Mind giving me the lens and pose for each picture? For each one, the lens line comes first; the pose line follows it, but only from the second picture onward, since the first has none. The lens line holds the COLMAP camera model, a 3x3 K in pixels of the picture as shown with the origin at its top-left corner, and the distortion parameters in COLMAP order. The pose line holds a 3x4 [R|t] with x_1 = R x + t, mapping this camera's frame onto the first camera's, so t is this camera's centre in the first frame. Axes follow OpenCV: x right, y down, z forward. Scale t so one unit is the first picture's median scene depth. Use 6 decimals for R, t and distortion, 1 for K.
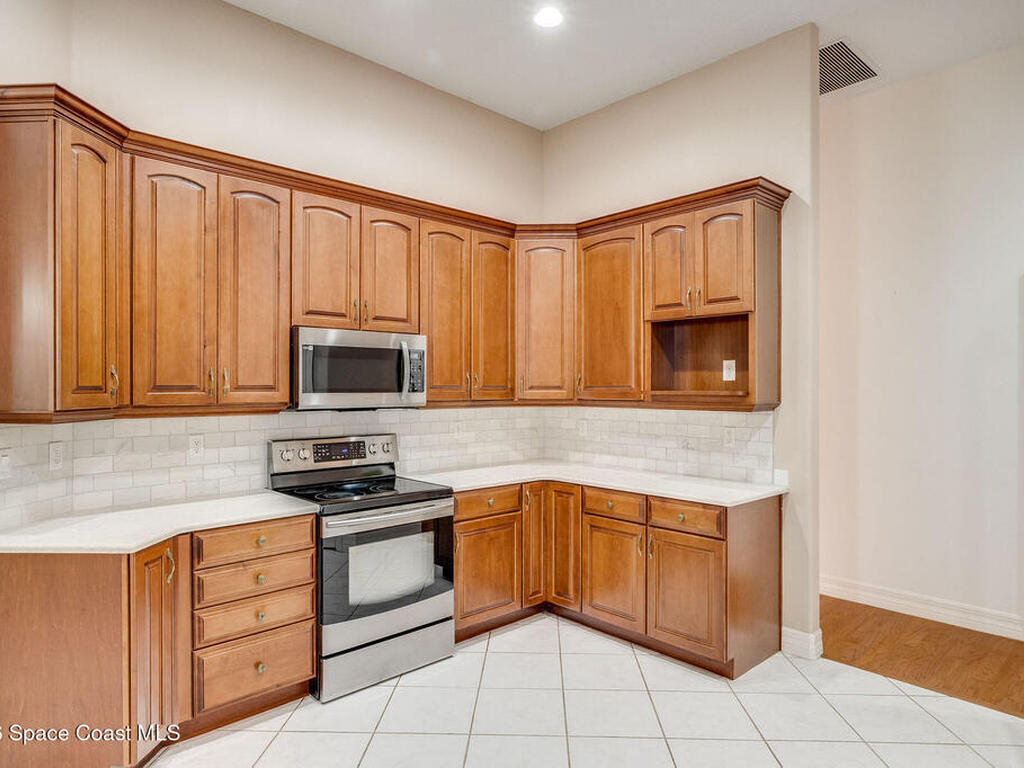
lens RADIAL K [[620.8, 0, 512.0], [0, 620.8, 384.0], [0, 0, 1]] dist [0.001078, 0.000031]
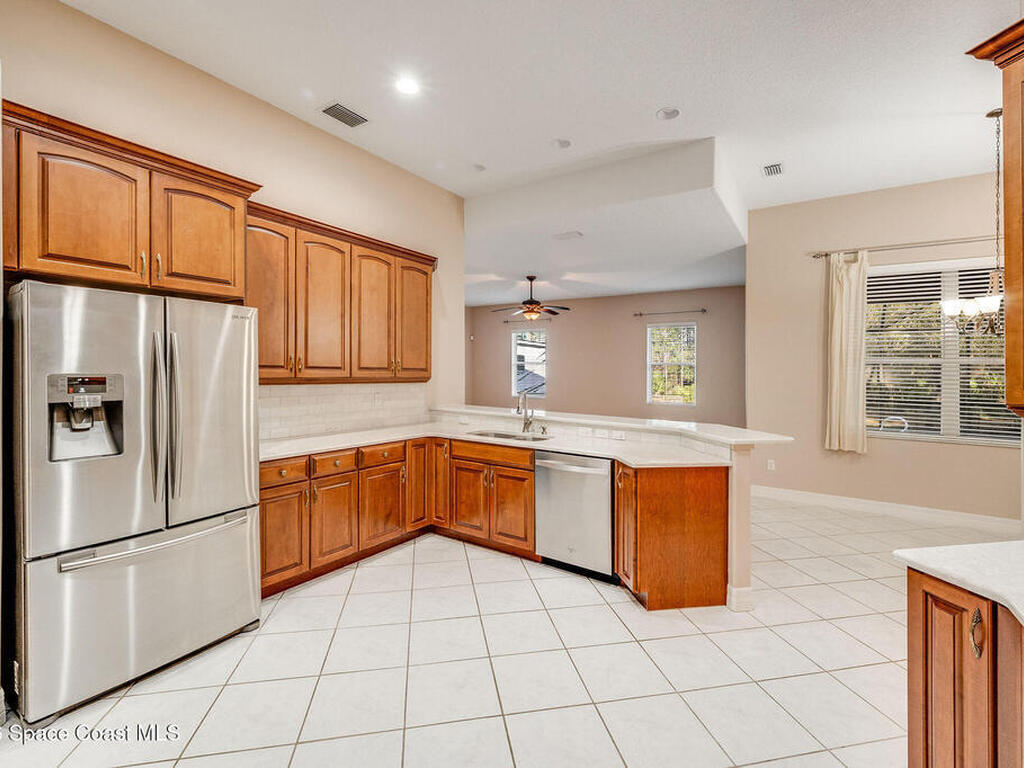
lens RADIAL K [[460.7, 0, 518.8], [0, 460.7, 371.4], [0, 0, 1]] dist [0.001524, -0.000563]
pose [[-0.970351, -0.011573, -0.241424, 0.050910], [-0.011969, 0.999928, 0.000177, 0.002490], [0.241405, 0.003061, -0.970420, 0.917415]]
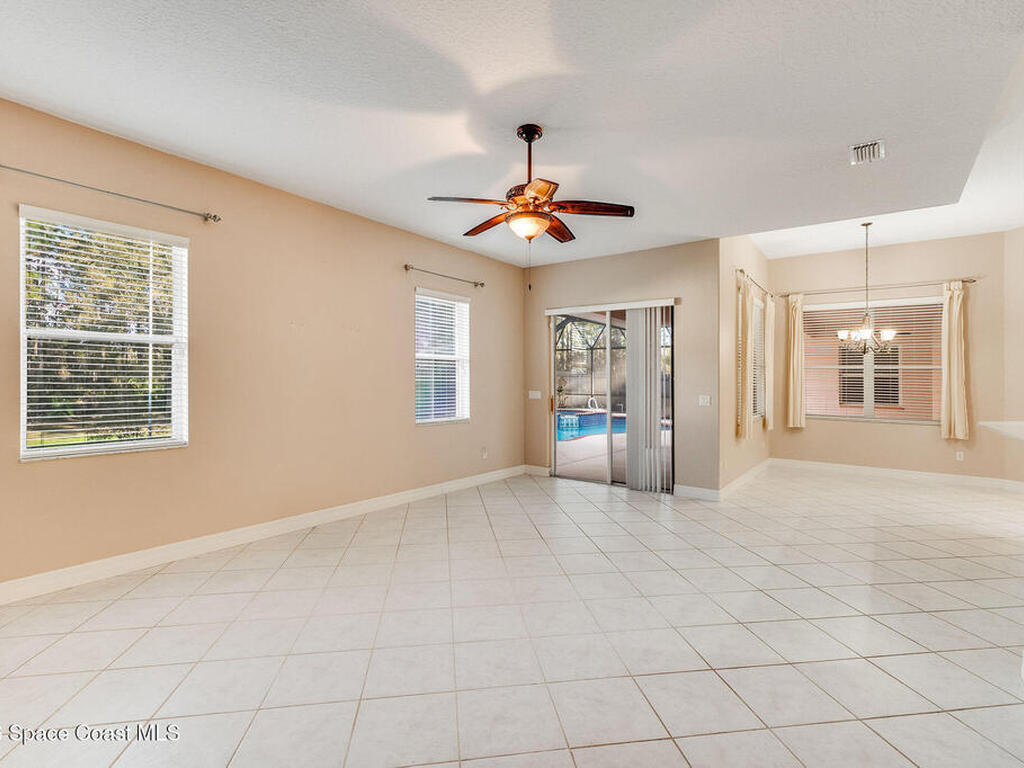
lens RADIAL K [[503.4, 0, 514.8], [0, 503.4, 374.1], [0, 0, 1]] dist [0.000378, -0.000305]
pose [[0.188765, -0.002835, -0.982018, 0.380542], [-0.012411, 0.999909, -0.005272, 0.012561], [0.981944, 0.013183, 0.188713, -1.351598]]
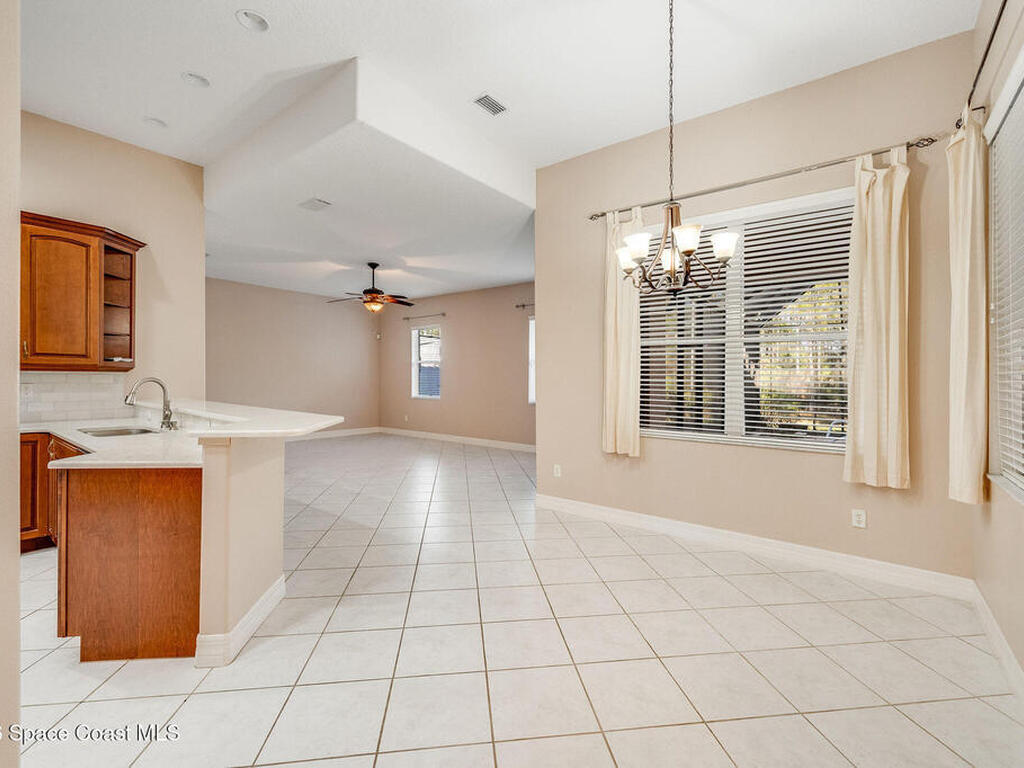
lens RADIAL K [[460.7, 0, 518.8], [0, 460.7, 371.4], [0, 0, 1]] dist [0.001524, -0.000563]
pose [[-0.985919, -0.007575, -0.167049, -0.803864], [-0.004922, 0.999855, -0.016291, 0.048261], [0.167148, -0.015239, -0.985814, 0.878030]]
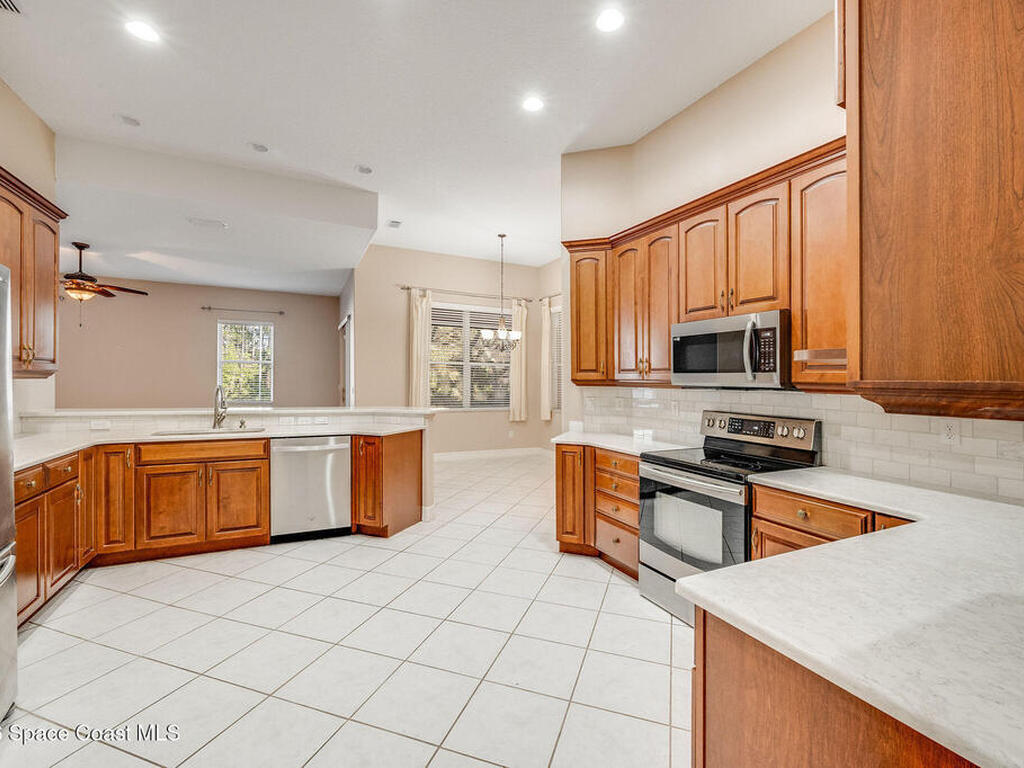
lens RADIAL K [[460.7, 0, 518.8], [0, 460.7, 371.4], [0, 0, 1]] dist [0.001524, -0.000563]
pose [[-0.283917, -0.017624, -0.958687, 0.607910], [-0.010716, 0.999827, -0.015206, 0.025589], [0.958789, 0.005956, -0.284057, 0.819335]]
